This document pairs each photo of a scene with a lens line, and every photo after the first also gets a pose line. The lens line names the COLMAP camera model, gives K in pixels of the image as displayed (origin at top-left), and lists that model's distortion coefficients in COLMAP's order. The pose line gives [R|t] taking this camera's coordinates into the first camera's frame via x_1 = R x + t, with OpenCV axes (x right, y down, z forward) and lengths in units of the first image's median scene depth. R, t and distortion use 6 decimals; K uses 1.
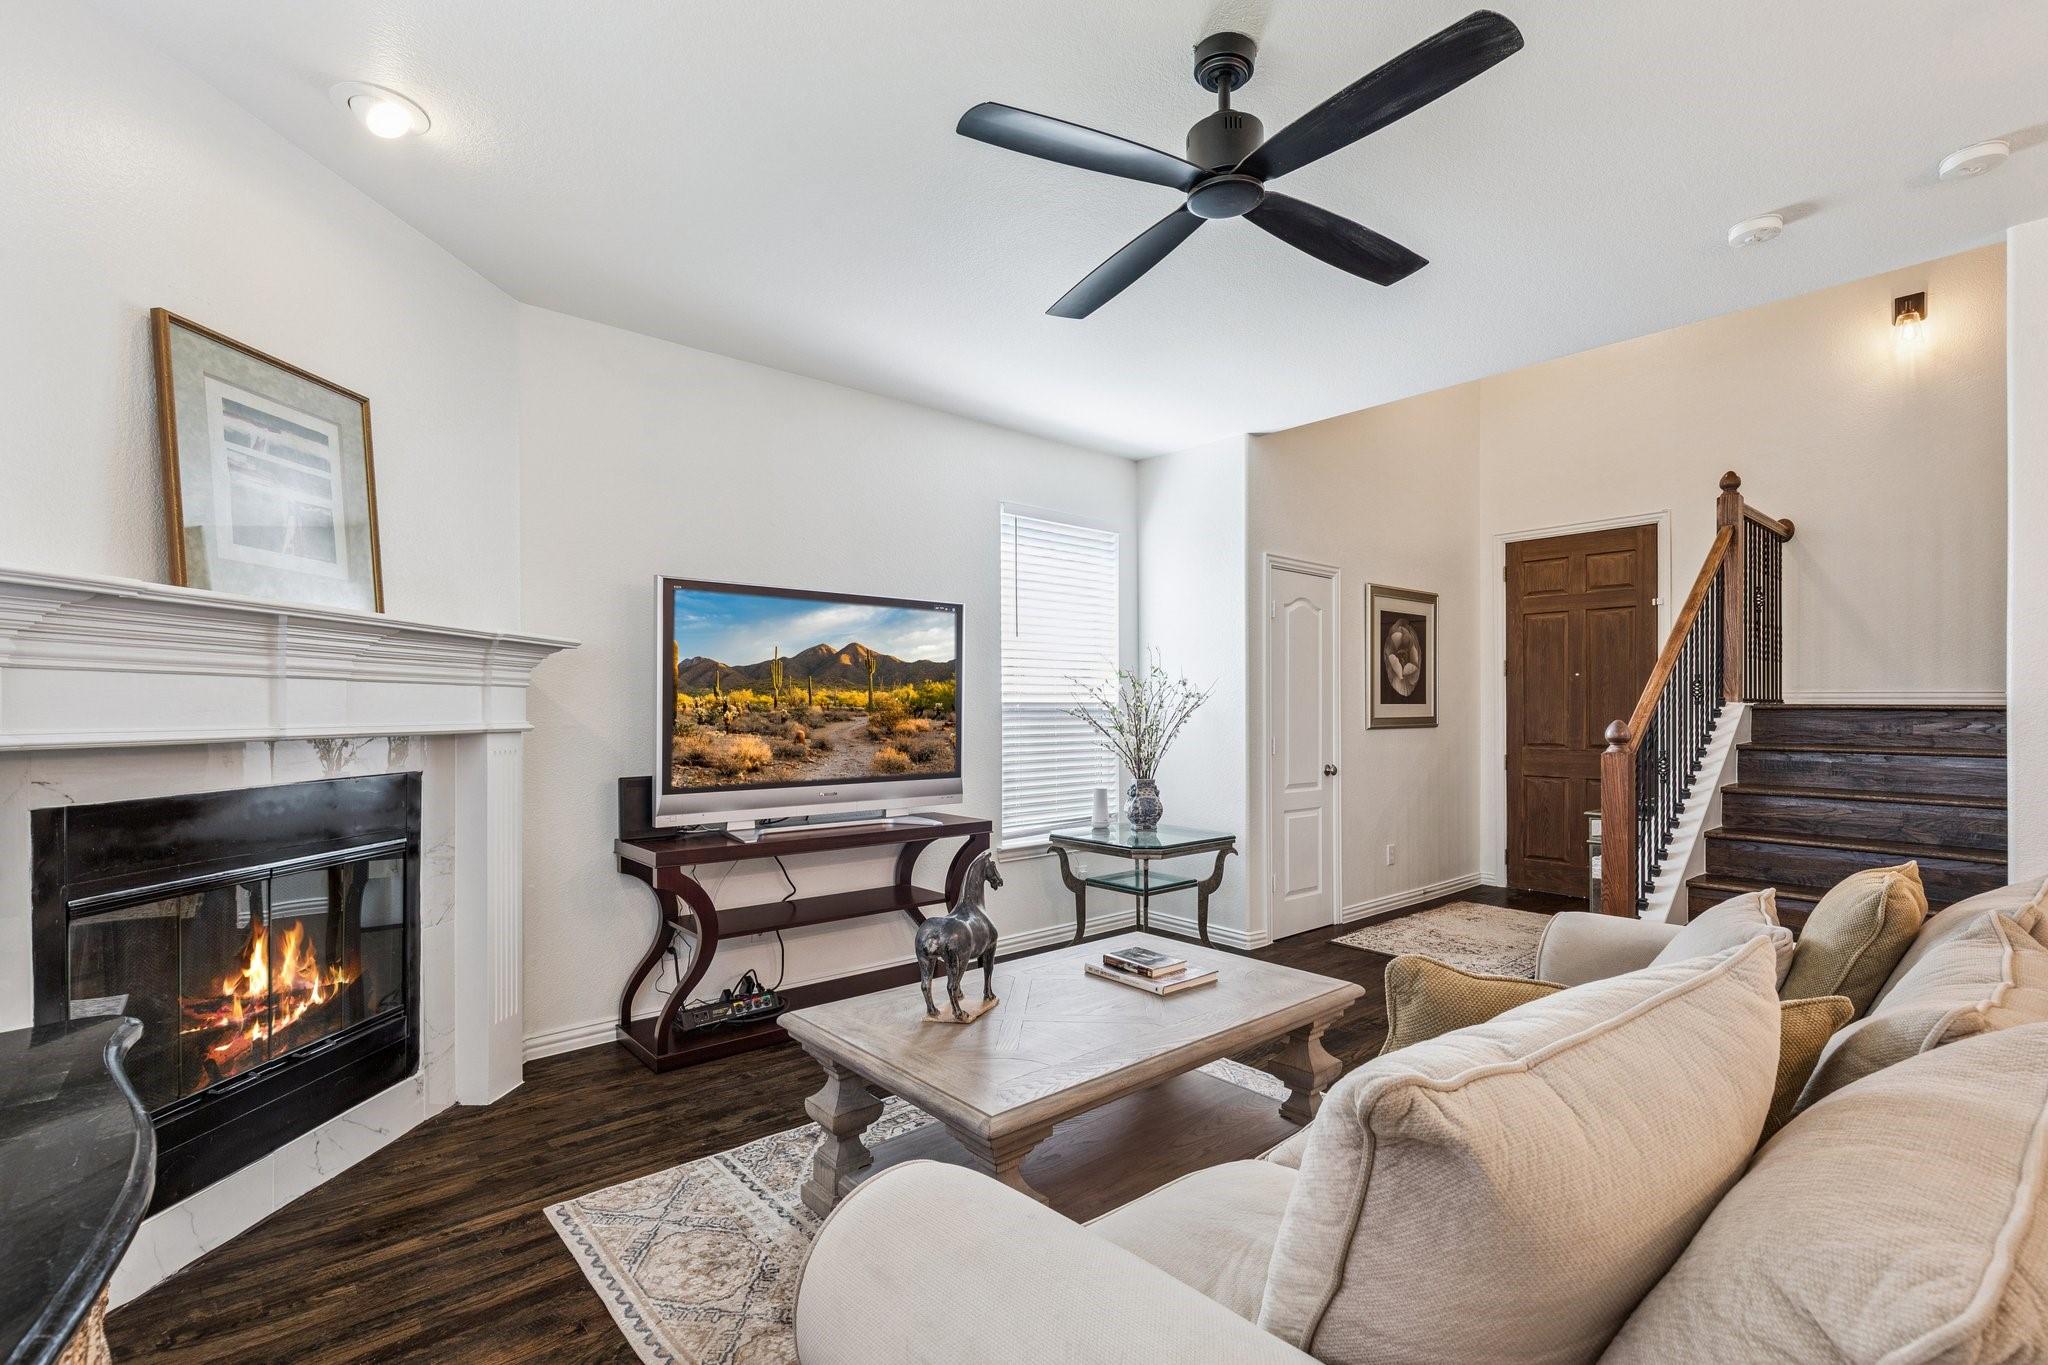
lens RADIAL K [[926.8, 0, 1033.5], [0, 926.8, 694.4], [0, 0, 1]] dist [0.006411, -0.000163]
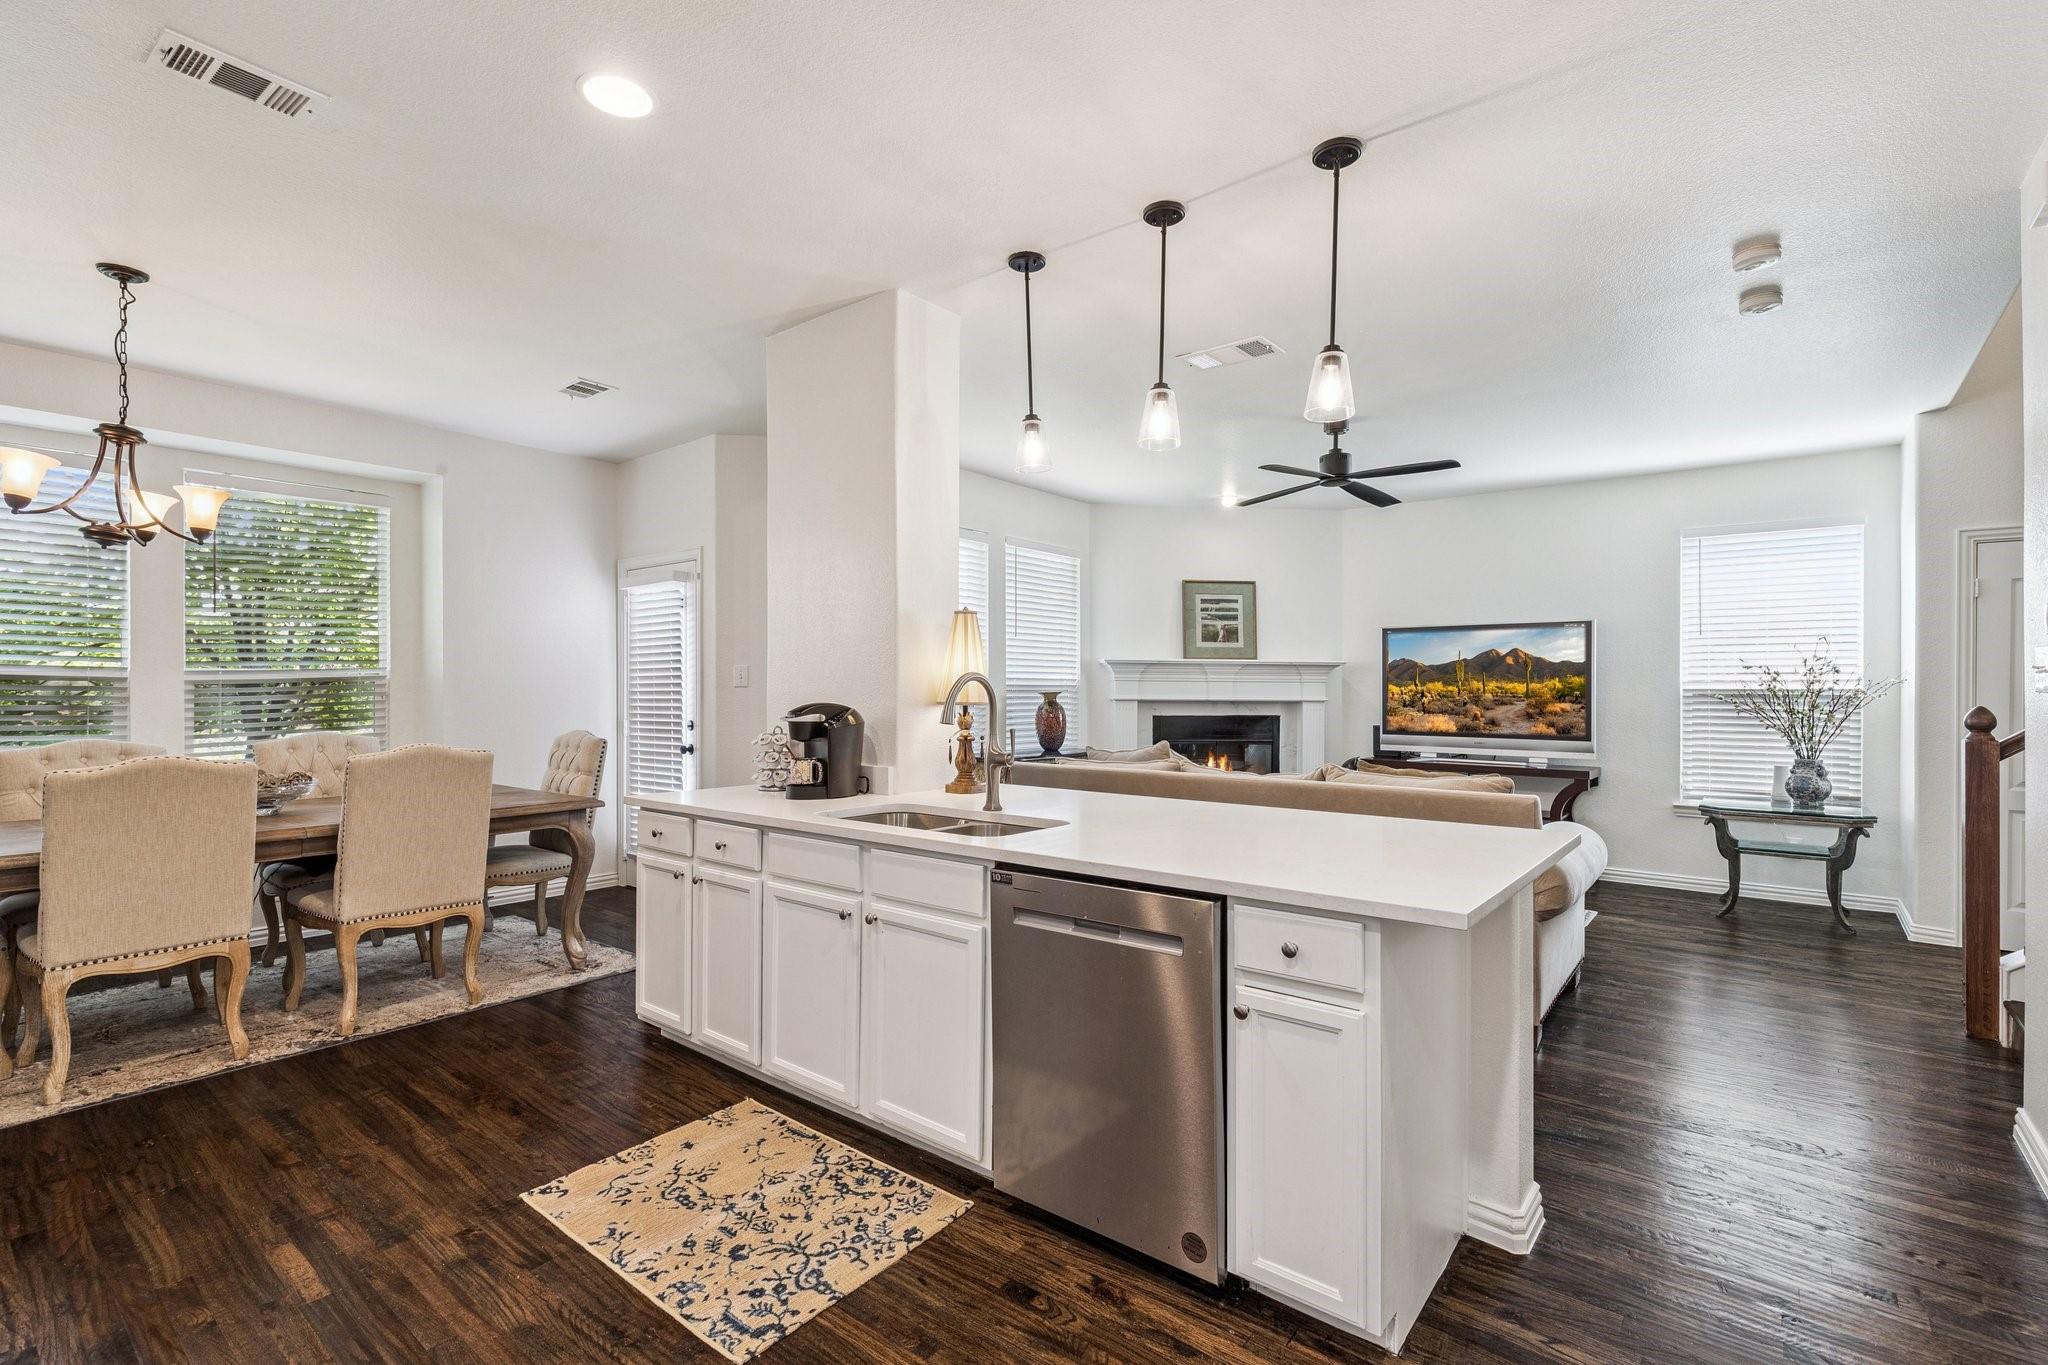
lens RADIAL K [[926.8, 0, 1033.5], [0, 926.8, 694.4], [0, 0, 1]] dist [0.006411, -0.000163]
pose [[0.191974, 0.003378, -0.981394, 1.129806], [0.007551, 0.999959, 0.004919, 0.003051], [0.981371, -0.008355, 0.191941, -0.116853]]
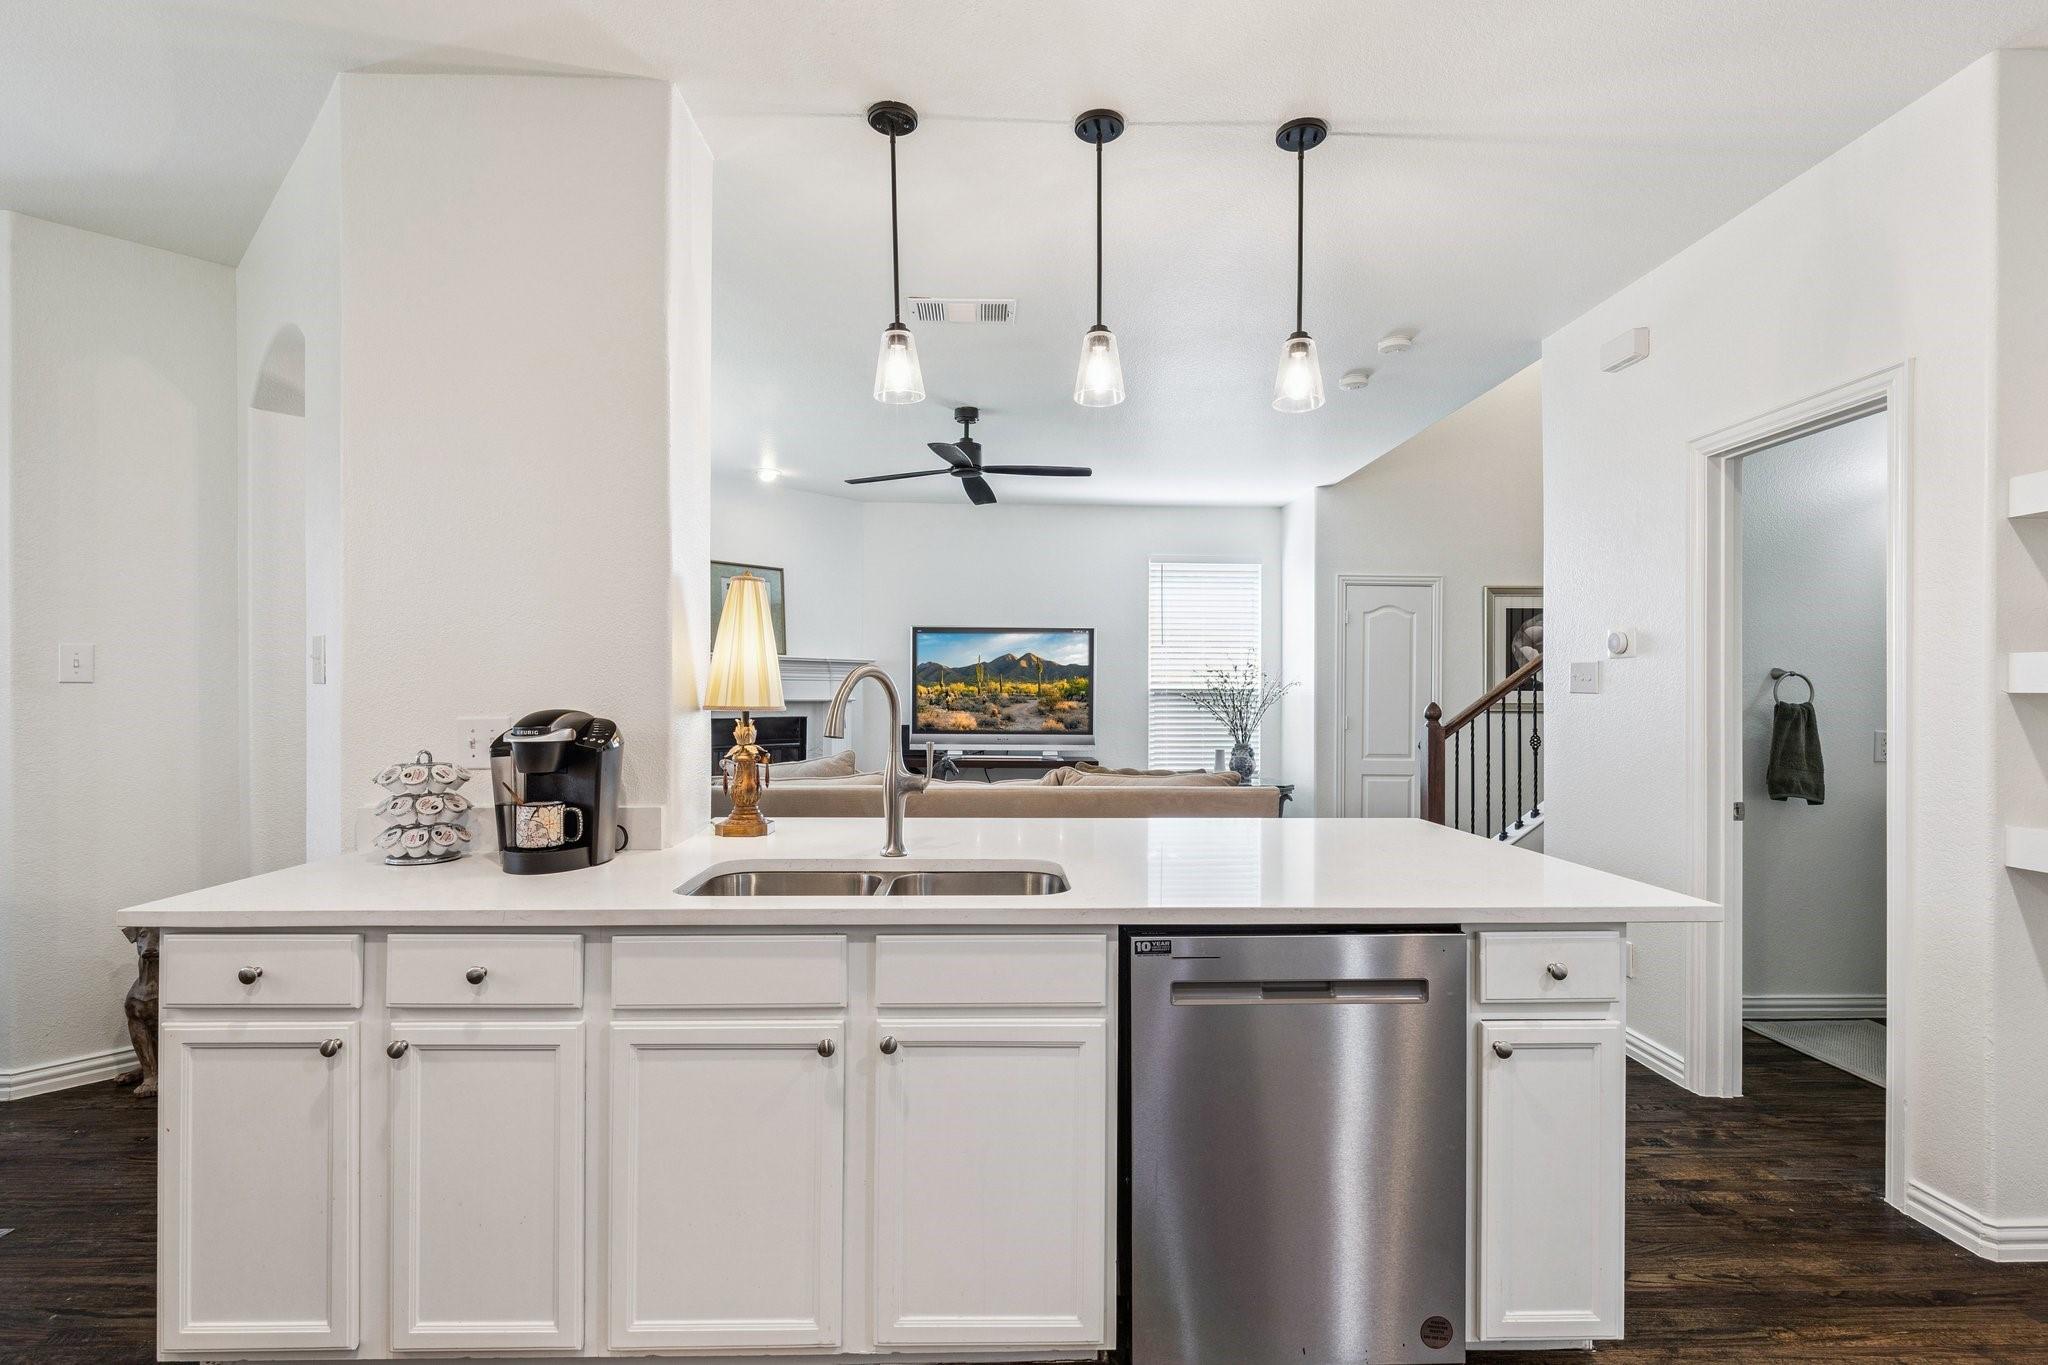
lens RADIAL K [[945.4, 0, 1017.6], [0, 945.4, 694.0], [0, 0, 1]] dist [0.003693, -0.004632]
pose [[0.778445, 0.004303, -0.627698, 0.832394], [0.002943, 0.999940, 0.010504, 0.000112], [0.627706, -0.010025, 0.778386, -0.360312]]
